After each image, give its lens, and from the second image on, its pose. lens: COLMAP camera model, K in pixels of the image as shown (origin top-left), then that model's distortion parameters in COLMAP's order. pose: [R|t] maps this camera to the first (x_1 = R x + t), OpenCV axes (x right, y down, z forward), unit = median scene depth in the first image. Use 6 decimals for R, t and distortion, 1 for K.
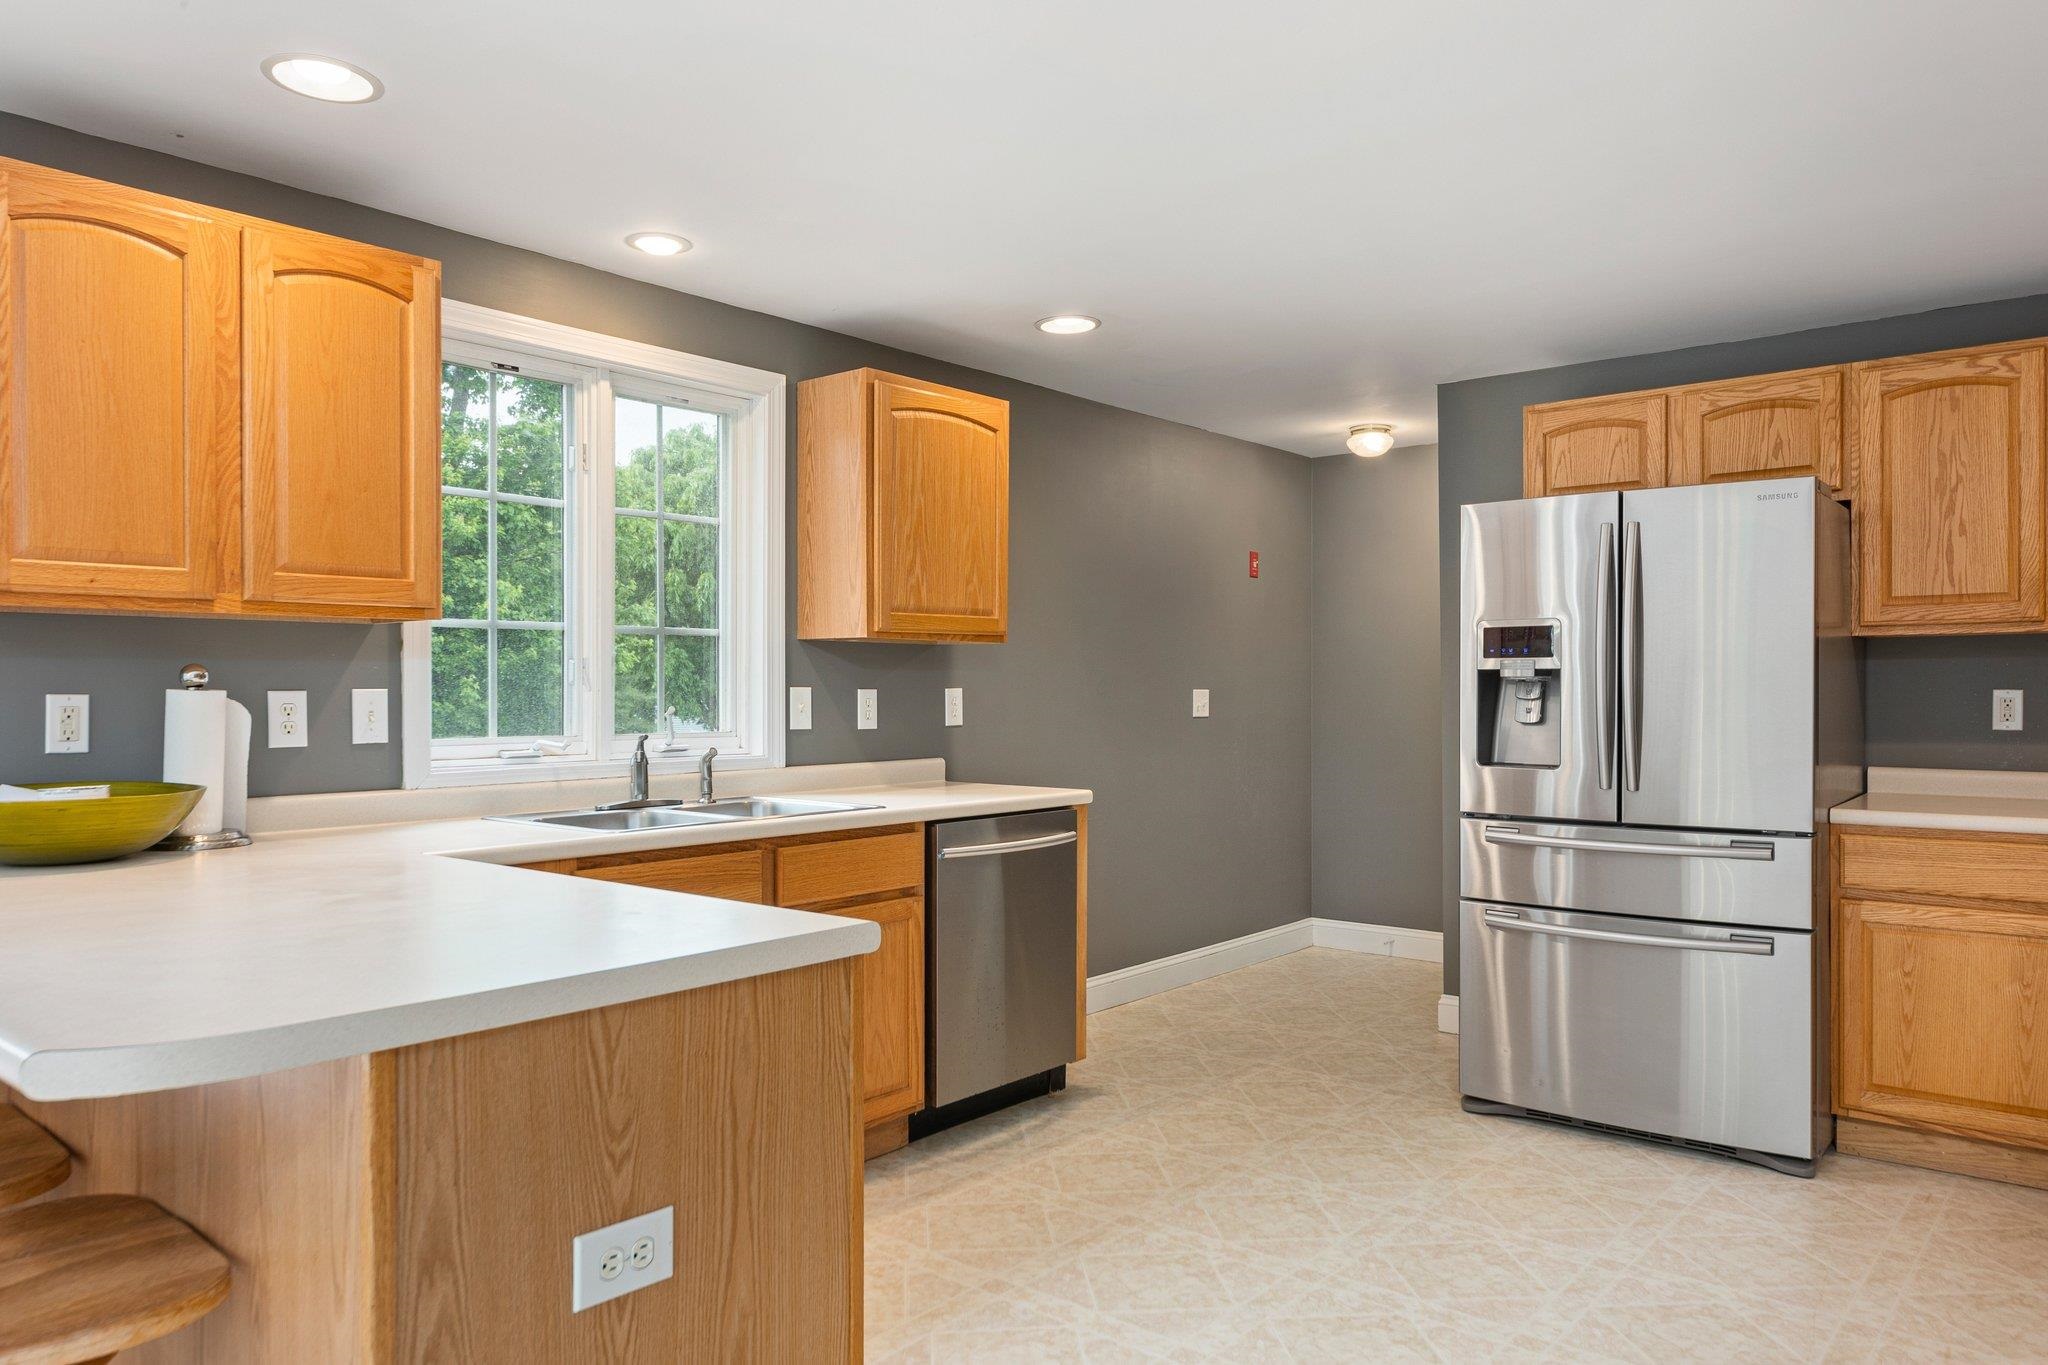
lens RADIAL K [[1374.6, 0, 1020.3], [0, 1374.6, 686.4], [0, 0, 1]] dist [0.002275, -0.001926]
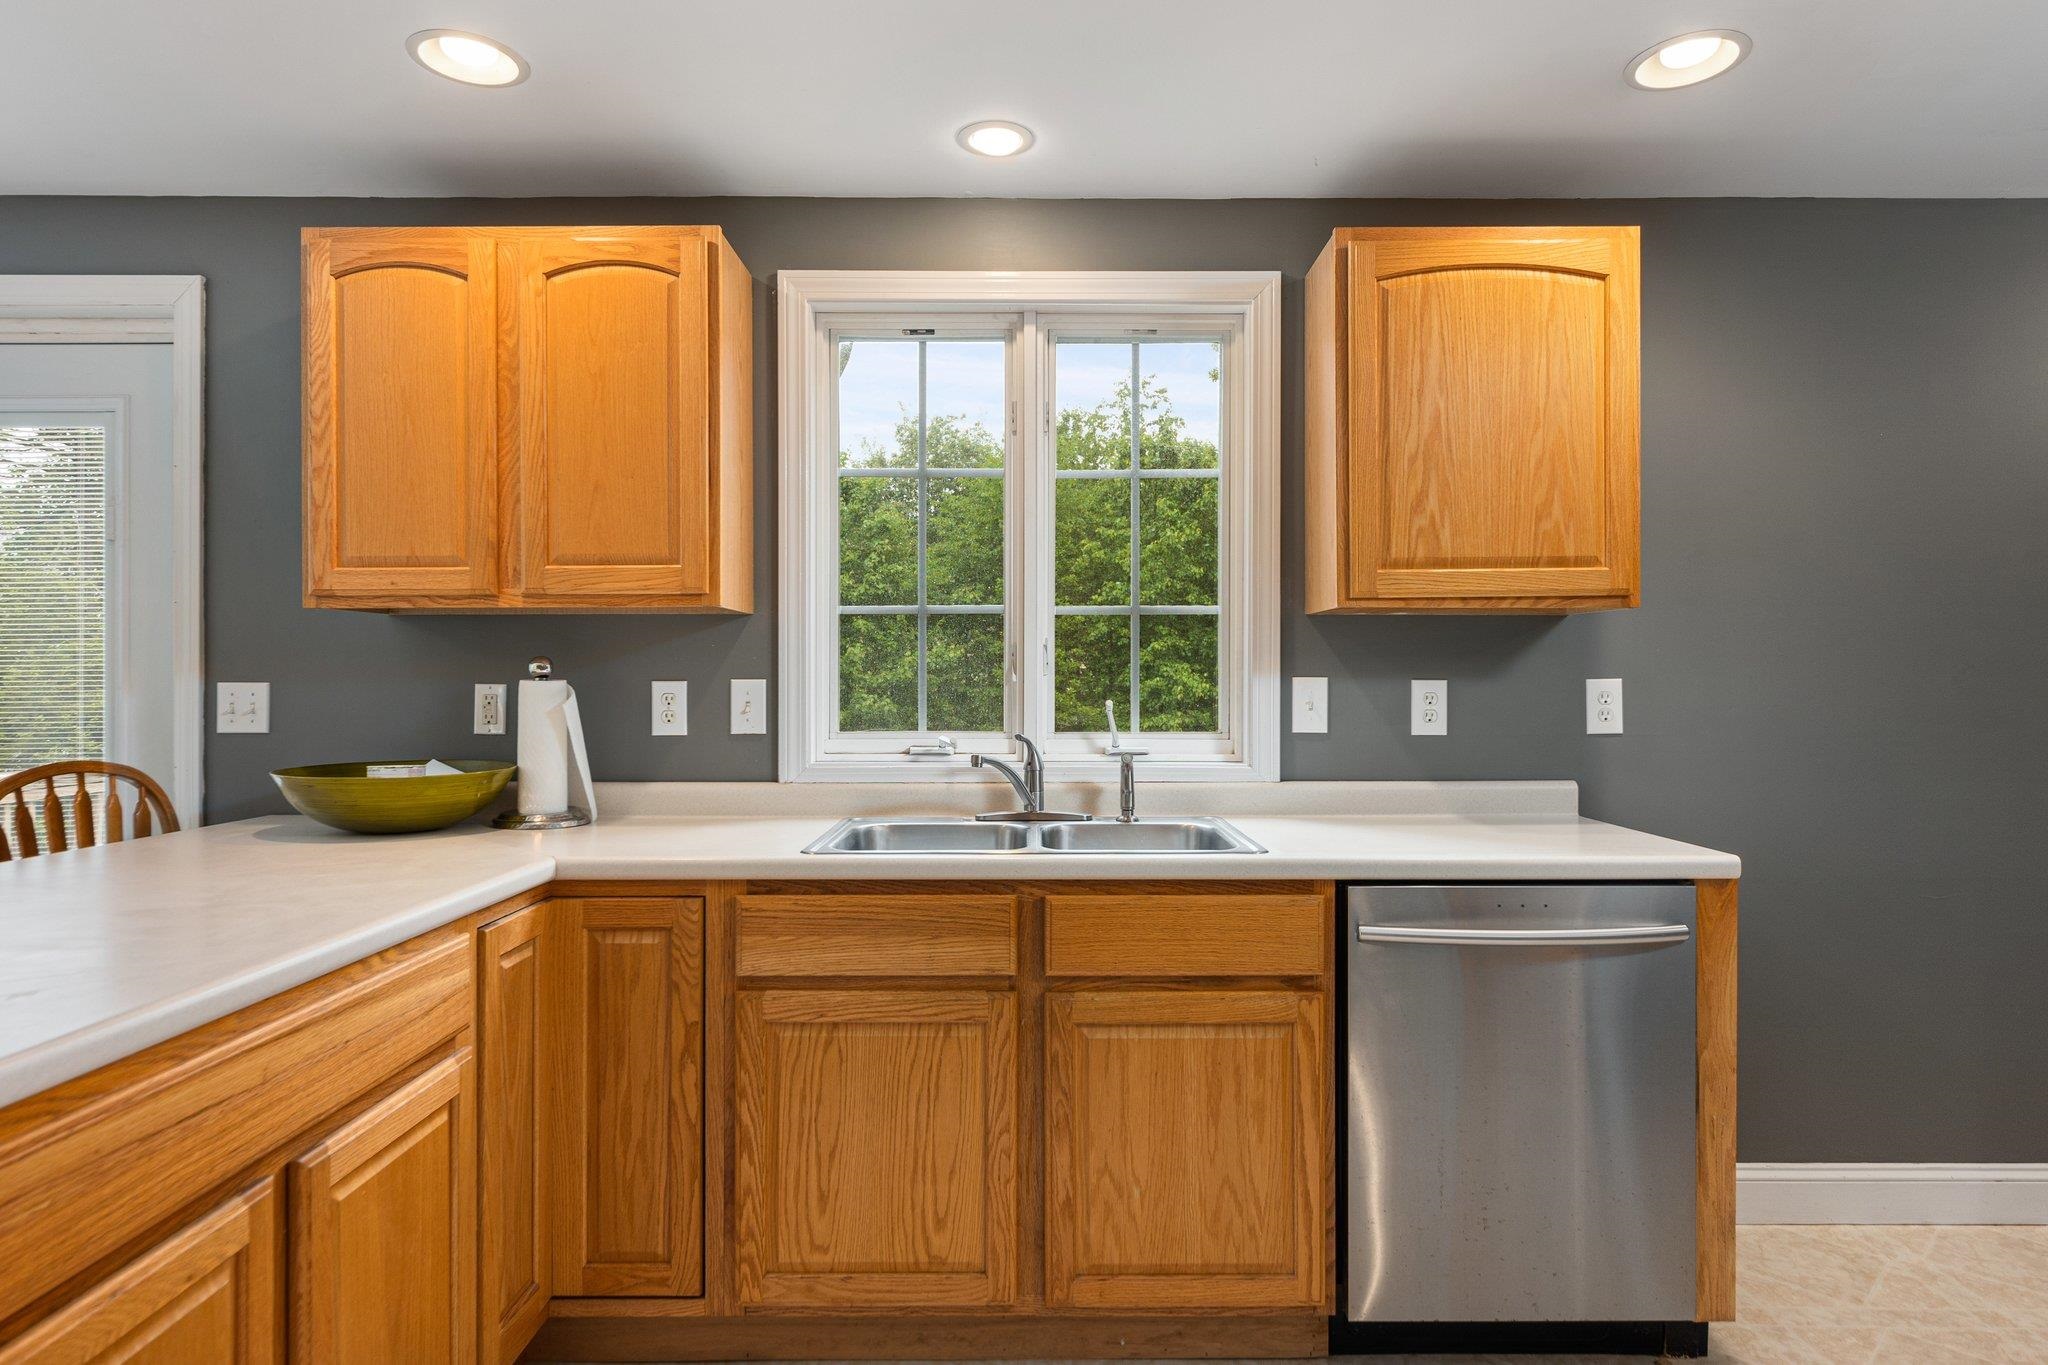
lens RADIAL K [[1188.2, 0, 1019.9], [0, 1188.2, 672.5], [0, 0, 1]] dist [-0.001361, 0.002845]
pose [[0.645484, -0.004760, -0.763759, 0.273798], [0.000594, 0.999983, -0.005731, 0.001838], [0.763774, 0.003246, 0.645476, 0.521683]]
